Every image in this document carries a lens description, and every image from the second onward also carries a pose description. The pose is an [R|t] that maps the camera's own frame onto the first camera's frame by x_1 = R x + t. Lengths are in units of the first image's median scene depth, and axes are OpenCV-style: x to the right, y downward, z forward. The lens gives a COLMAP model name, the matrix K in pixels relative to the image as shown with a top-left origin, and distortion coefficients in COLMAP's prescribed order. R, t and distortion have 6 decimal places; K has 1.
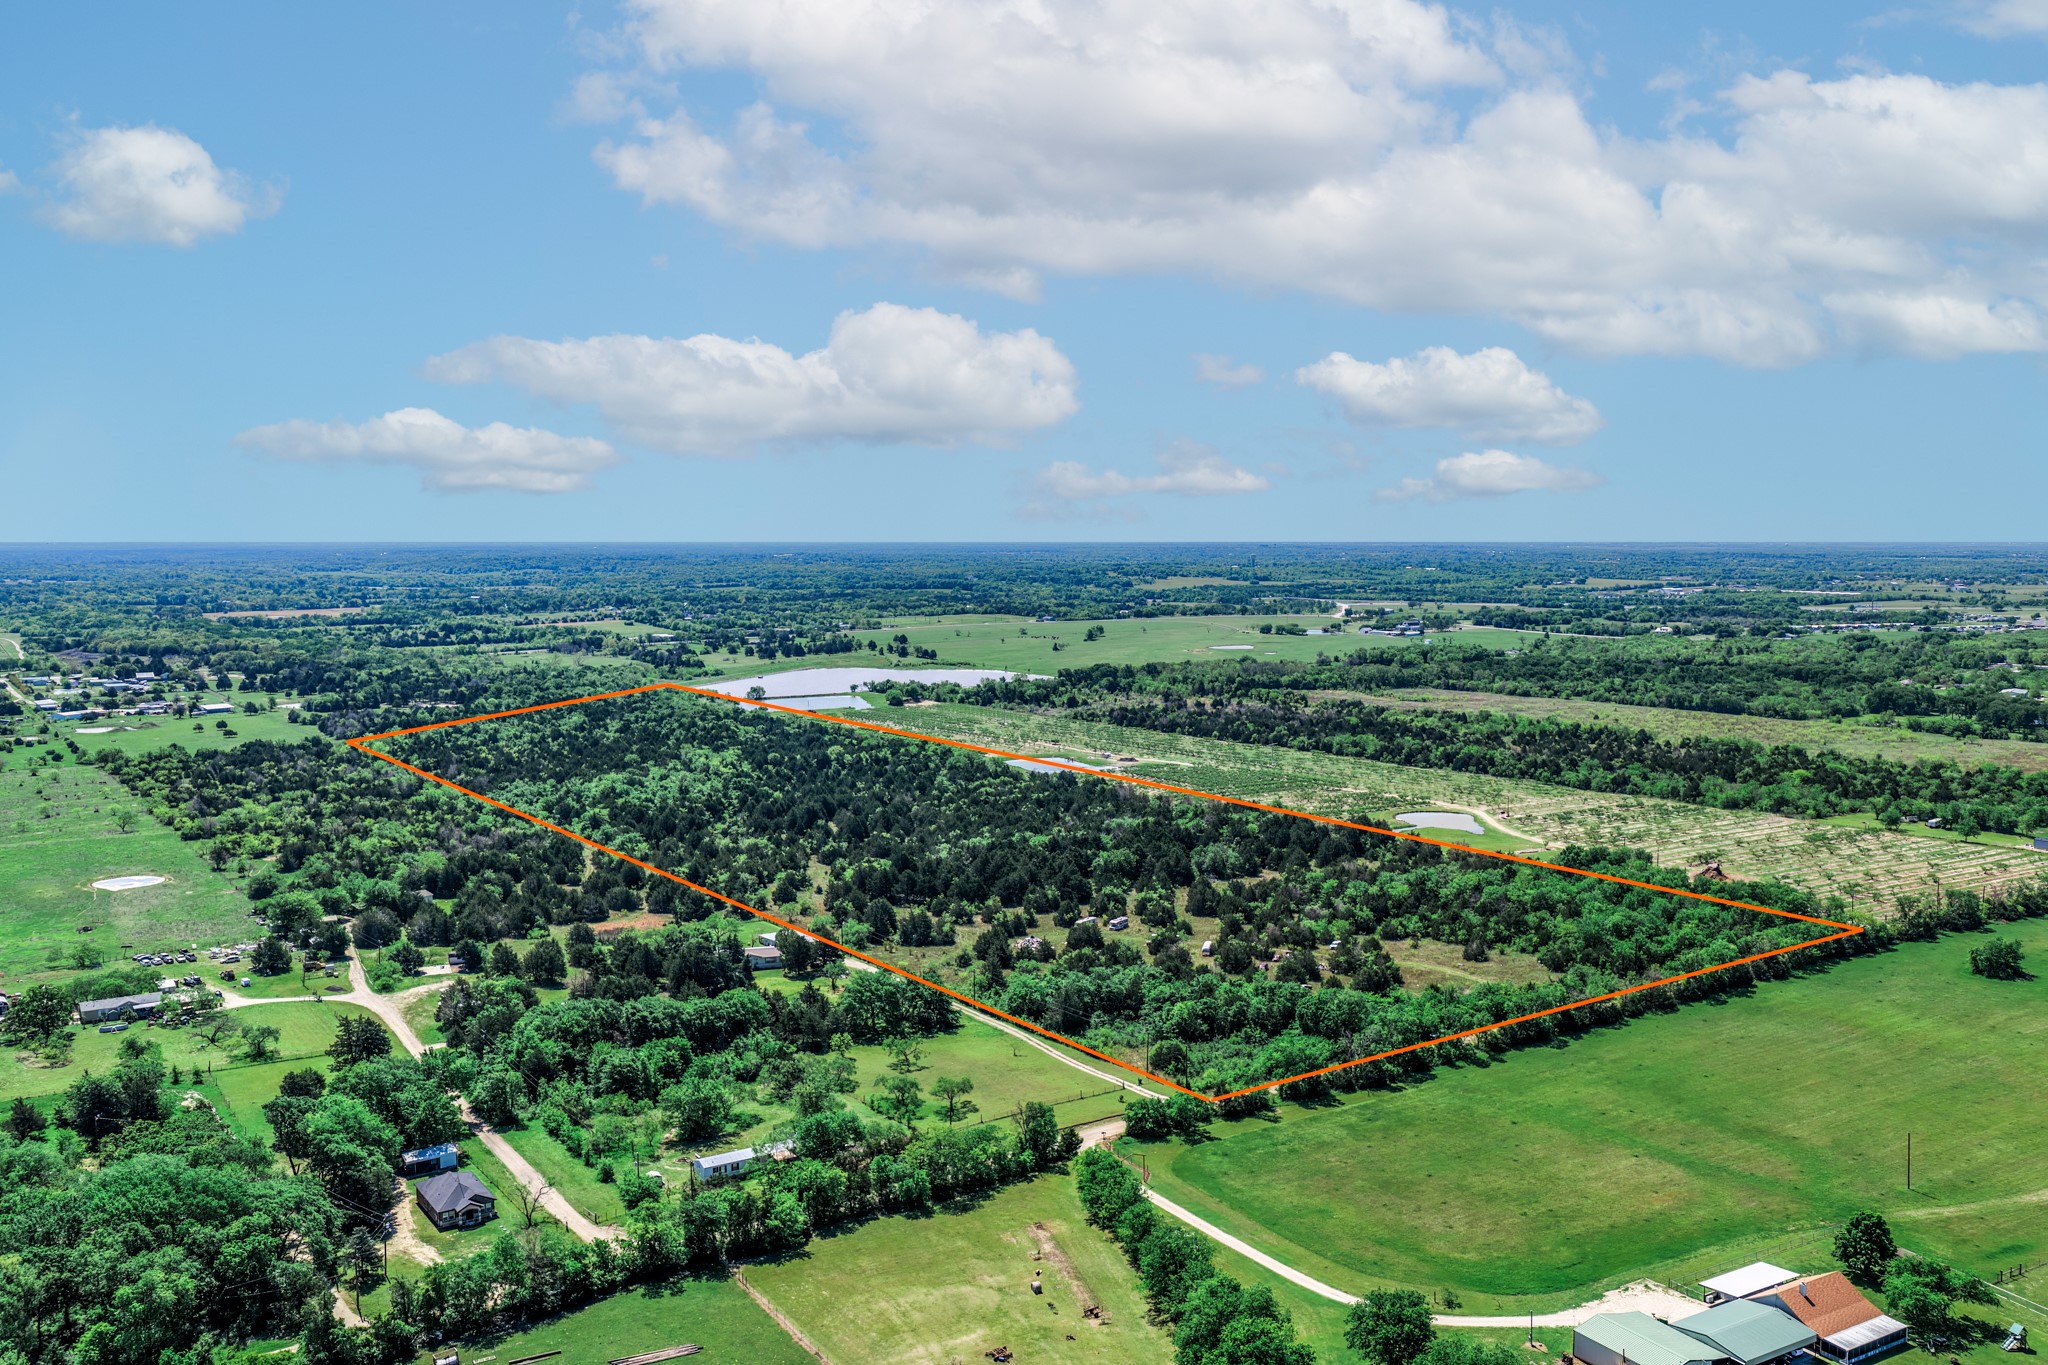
lens RADIAL K [[1712.7, 0, 1041.2], [0, 1712.7, 684.3], [0, 0, 1]] dist [-0.017013, 0.038329]
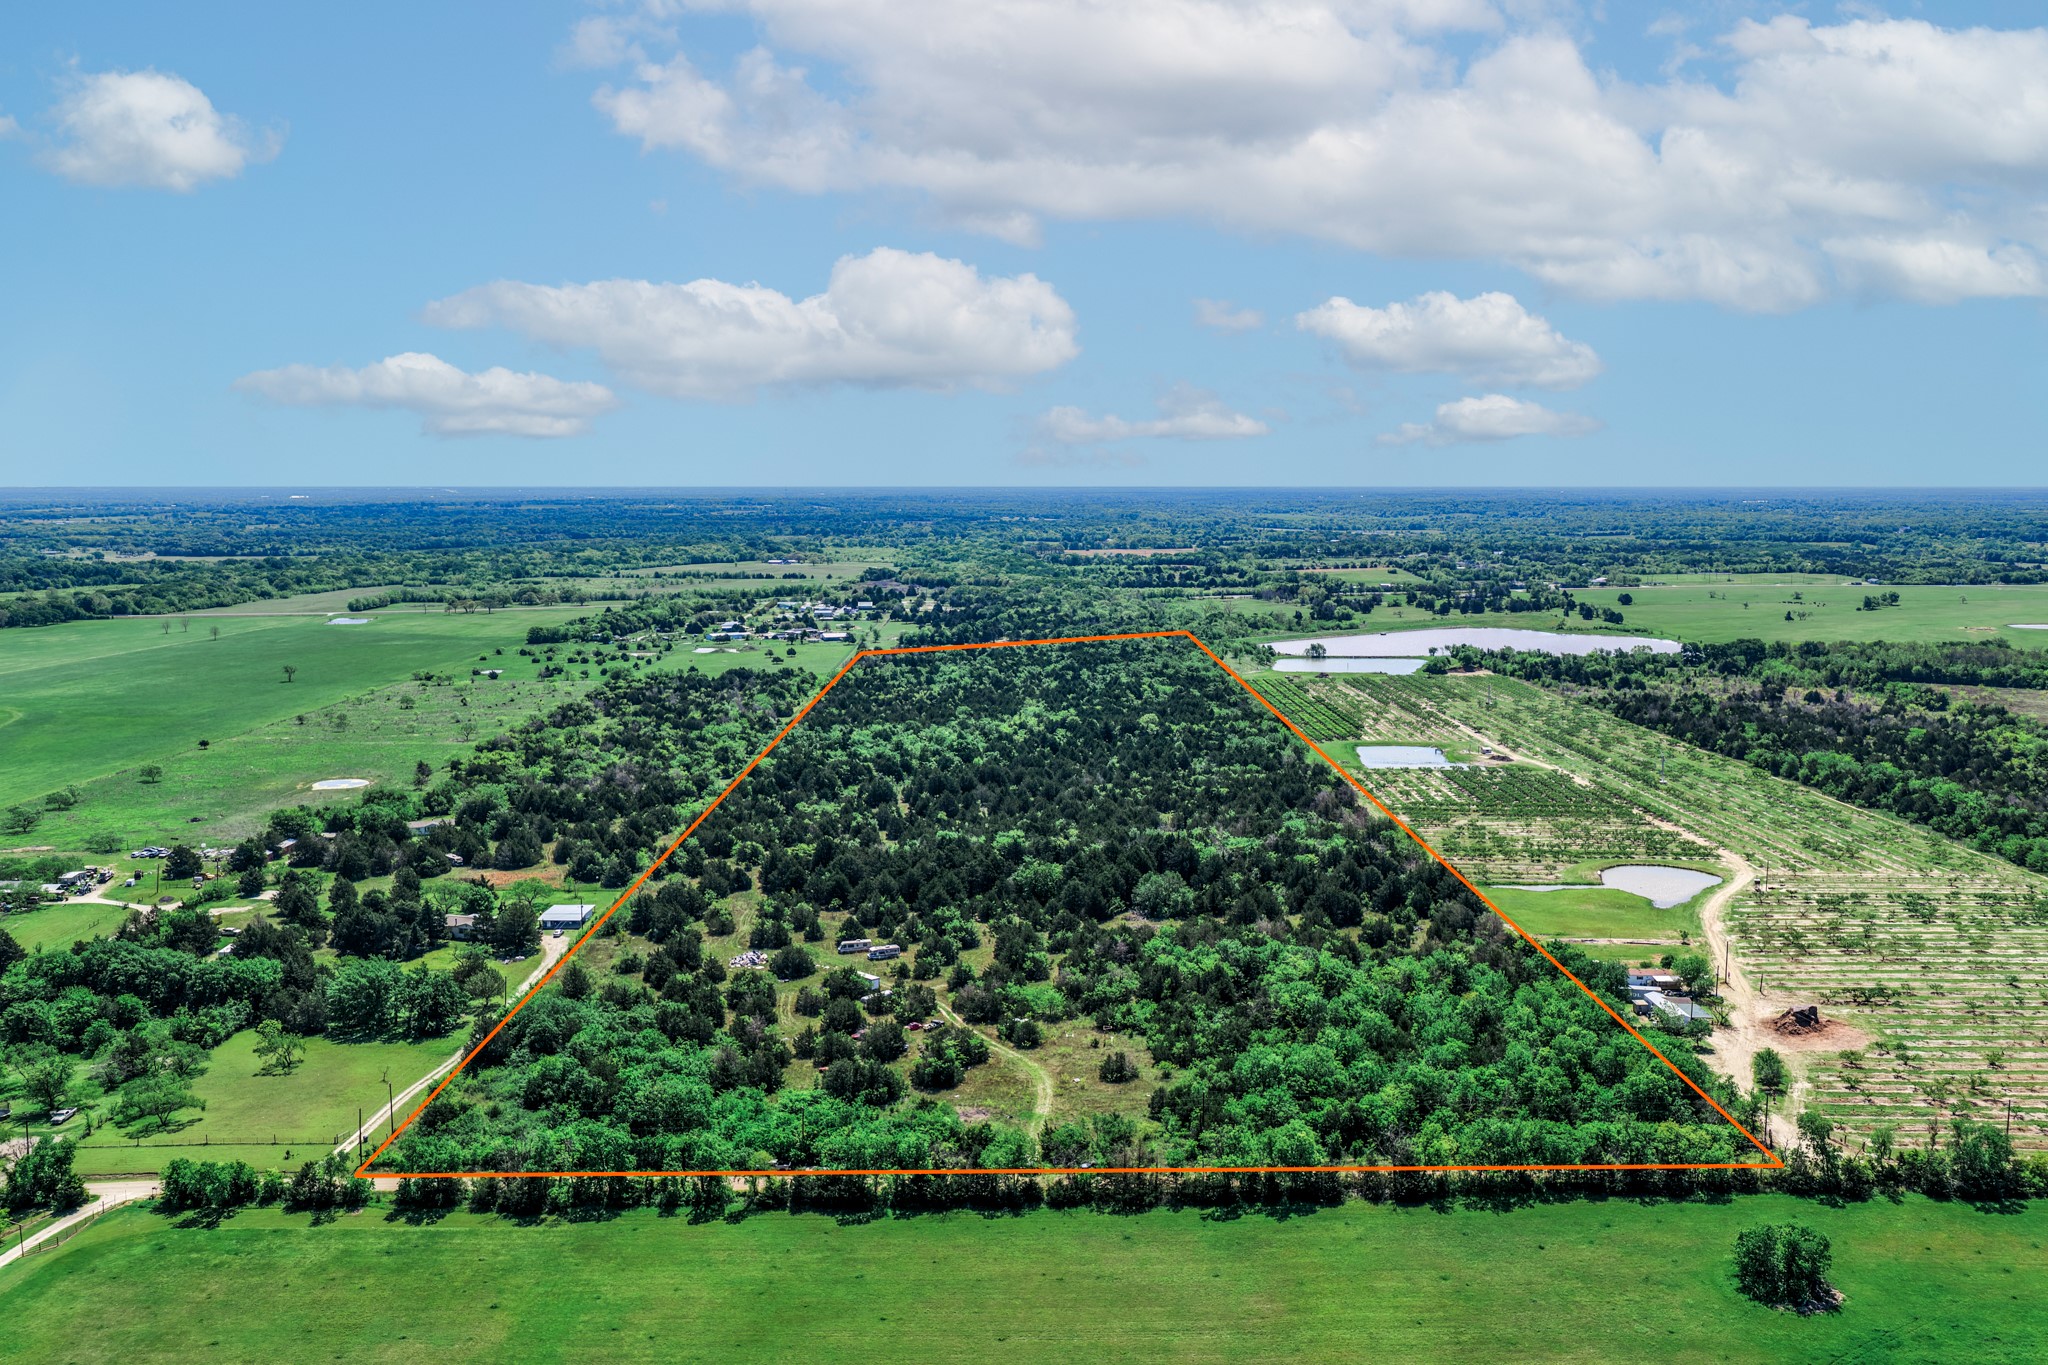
lens RADIAL K [[1712.7, 0, 1027.0], [0, 1712.7, 677.8], [0, 0, 1]] dist [-0.017013, 0.038329]
pose [[0.830147, 0.066051, -0.553618, 0.747623], [-0.050125, 0.997779, 0.043881, -0.044757], [0.555286, -0.008678, 0.831614, 0.468271]]
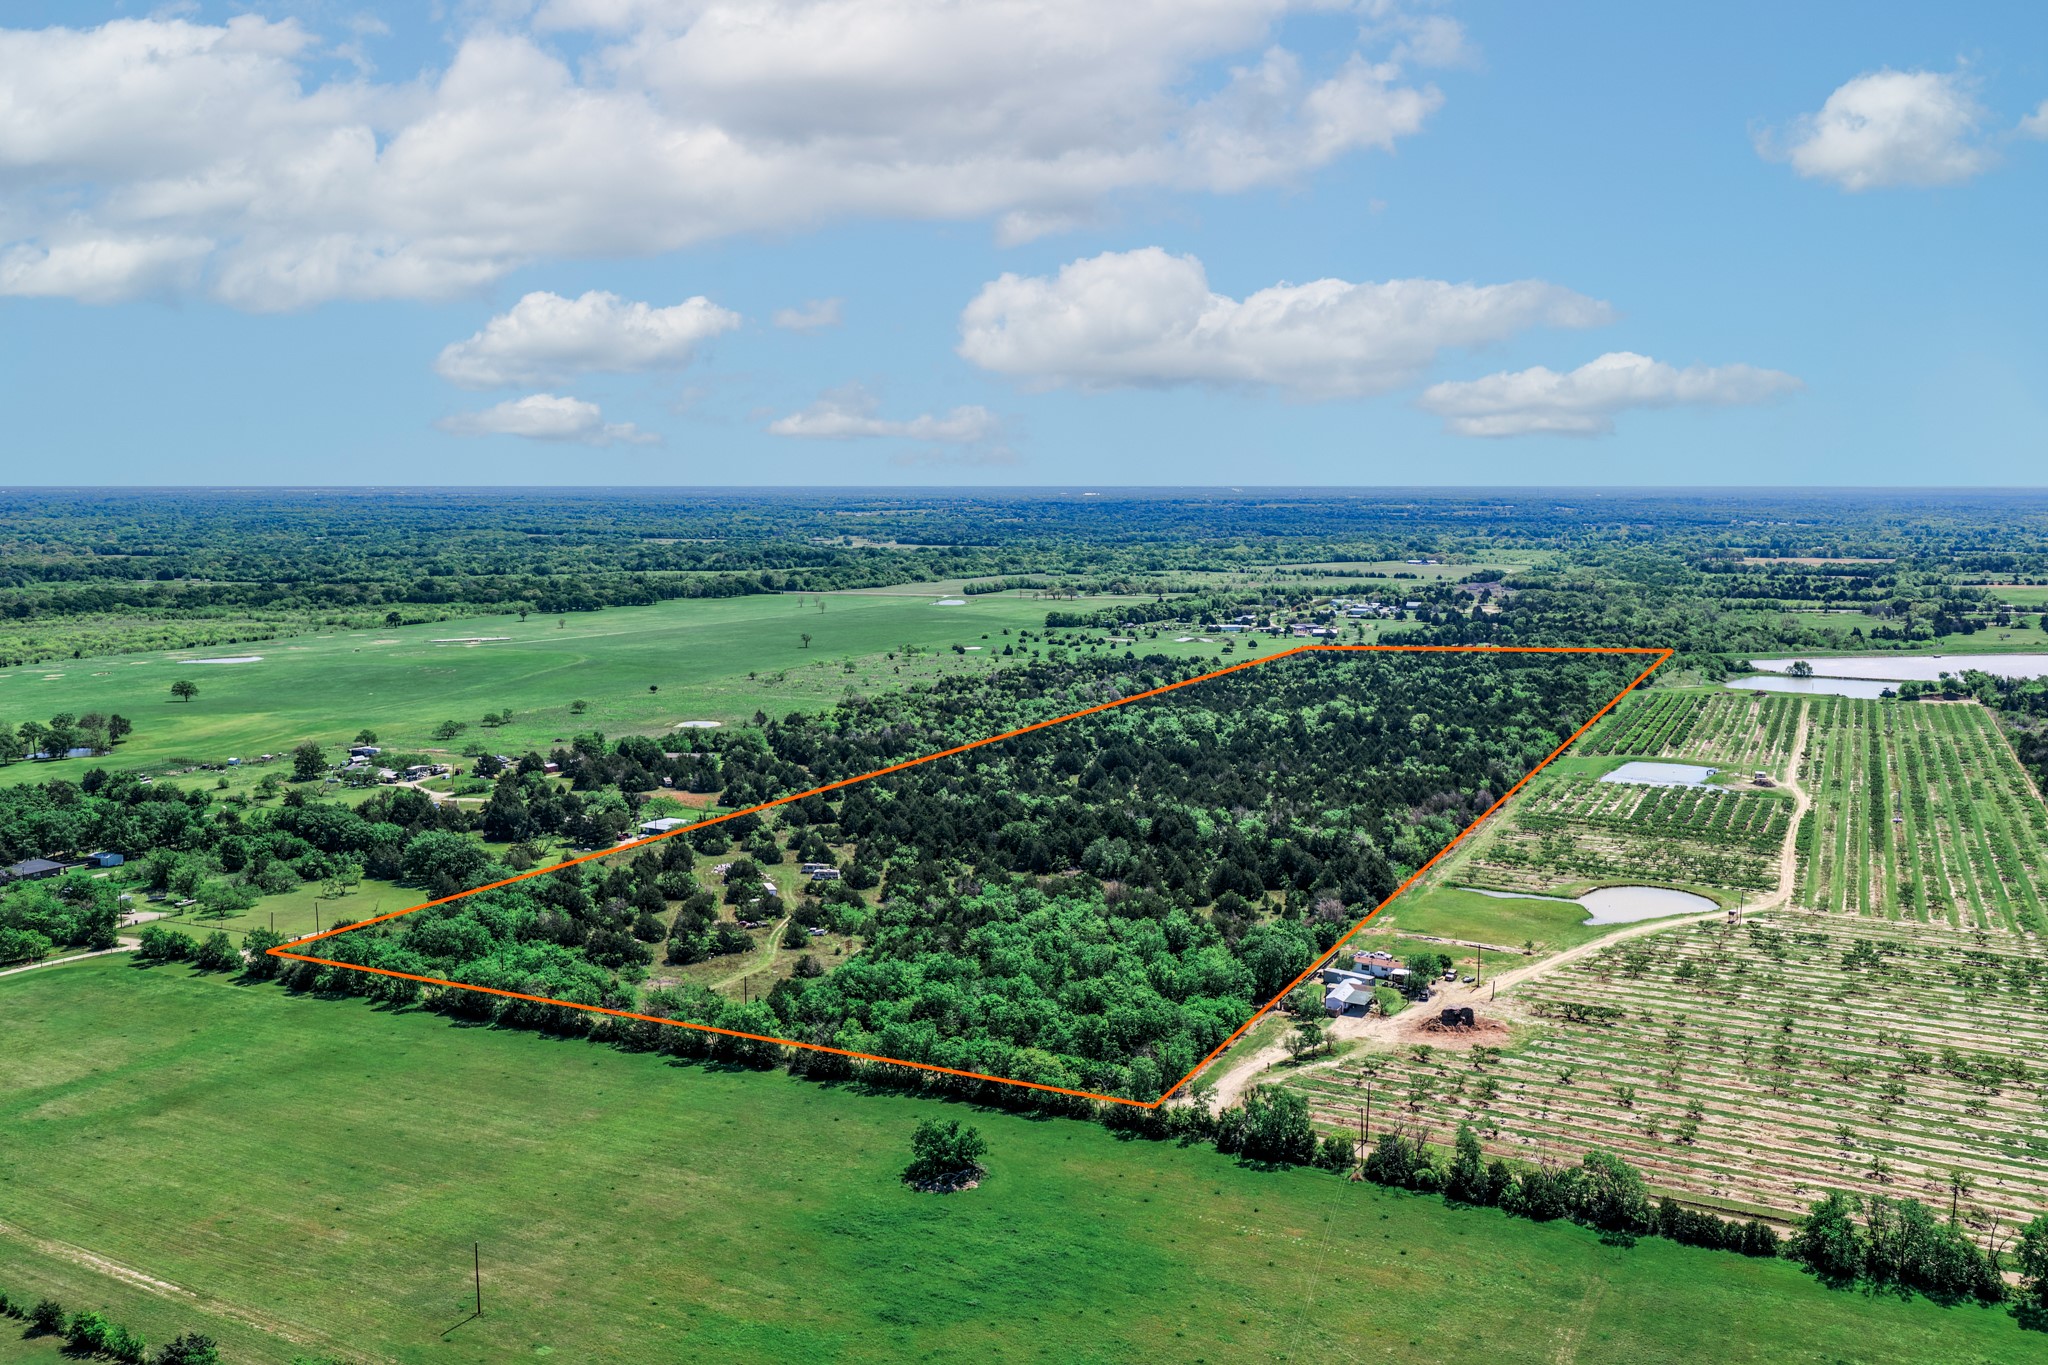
lens RADIAL K [[1712.7, 0, 1014.8], [0, 1712.7, 683.8], [0, 0, 1]] dist [-0.017013, 0.038329]
pose [[0.495858, 0.107237, -0.861757, 1.275074], [-0.080106, 0.993763, 0.077571, -0.076142], [0.864701, 0.030568, 0.501356, 0.797971]]
